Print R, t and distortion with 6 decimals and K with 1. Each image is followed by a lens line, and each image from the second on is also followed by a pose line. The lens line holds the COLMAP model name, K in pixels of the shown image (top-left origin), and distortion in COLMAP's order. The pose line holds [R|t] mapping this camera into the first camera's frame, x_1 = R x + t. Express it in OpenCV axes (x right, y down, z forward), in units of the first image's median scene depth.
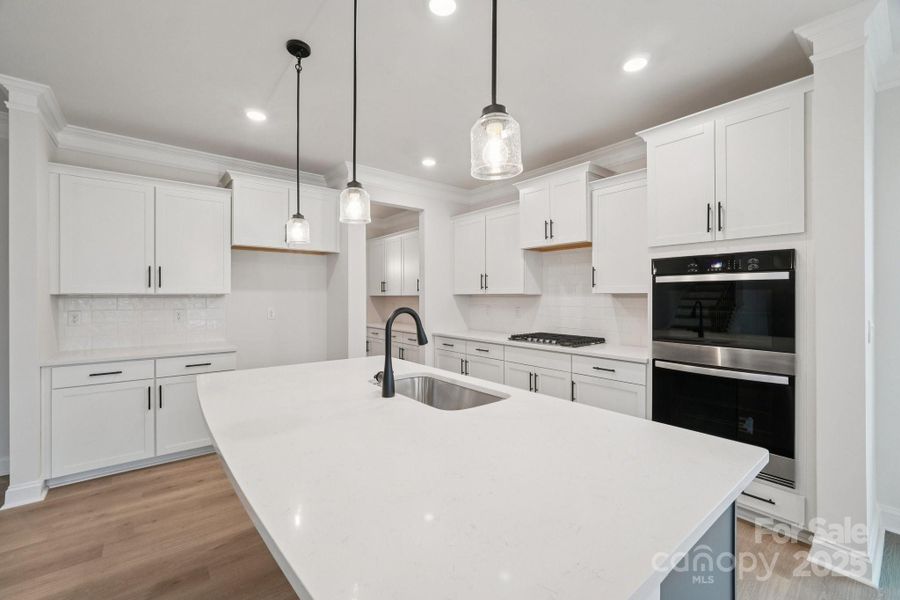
lens RADIAL K [[380.4, 0, 450.0], [0, 380.4, 297.6], [0, 0, 1]] dist [-0.003759, 0.001143]
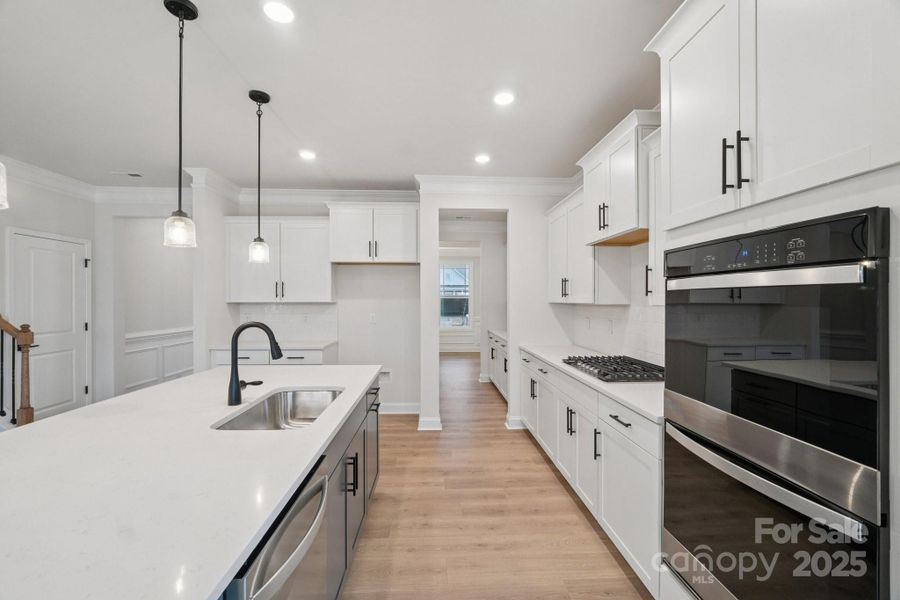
lens RADIAL K [[380.4, 0, 450.0], [0, 380.4, 297.6], [0, 0, 1]] dist [-0.003759, 0.001143]
pose [[0.807325, -0.002412, -0.590102, 0.619492], [-0.002184, 0.999973, -0.007075, -0.022830], [0.590103, 0.007001, 0.807298, 0.325154]]
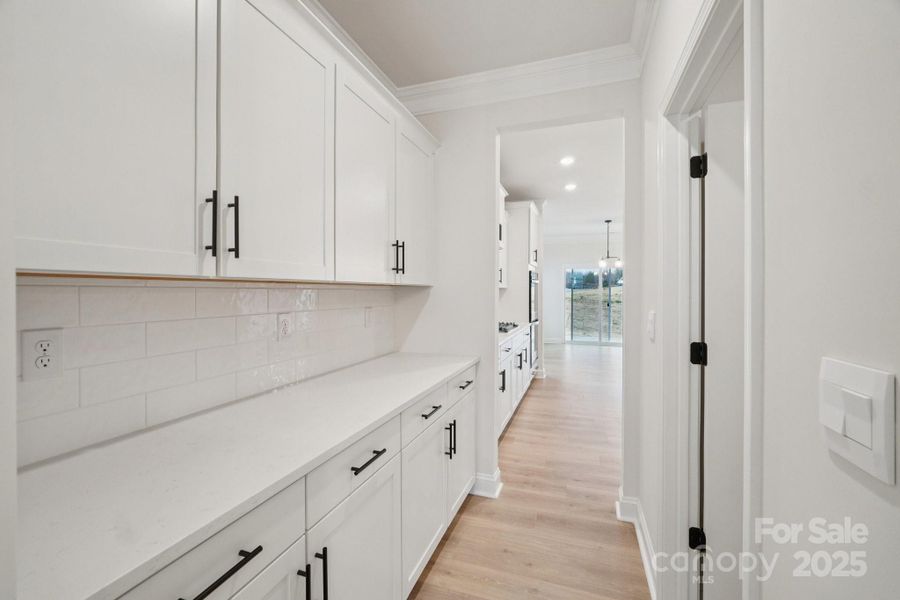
lens RADIAL K [[380.4, 0, 450.0], [0, 380.4, 297.6], [0, 0, 1]] dist [-0.003759, 0.001143]
pose [[-0.527875, -0.005246, 0.849306, -1.004805], [0.006448, 0.999927, 0.010184, 0.017301], [-0.849298, 0.010852, -0.527803, 2.541958]]
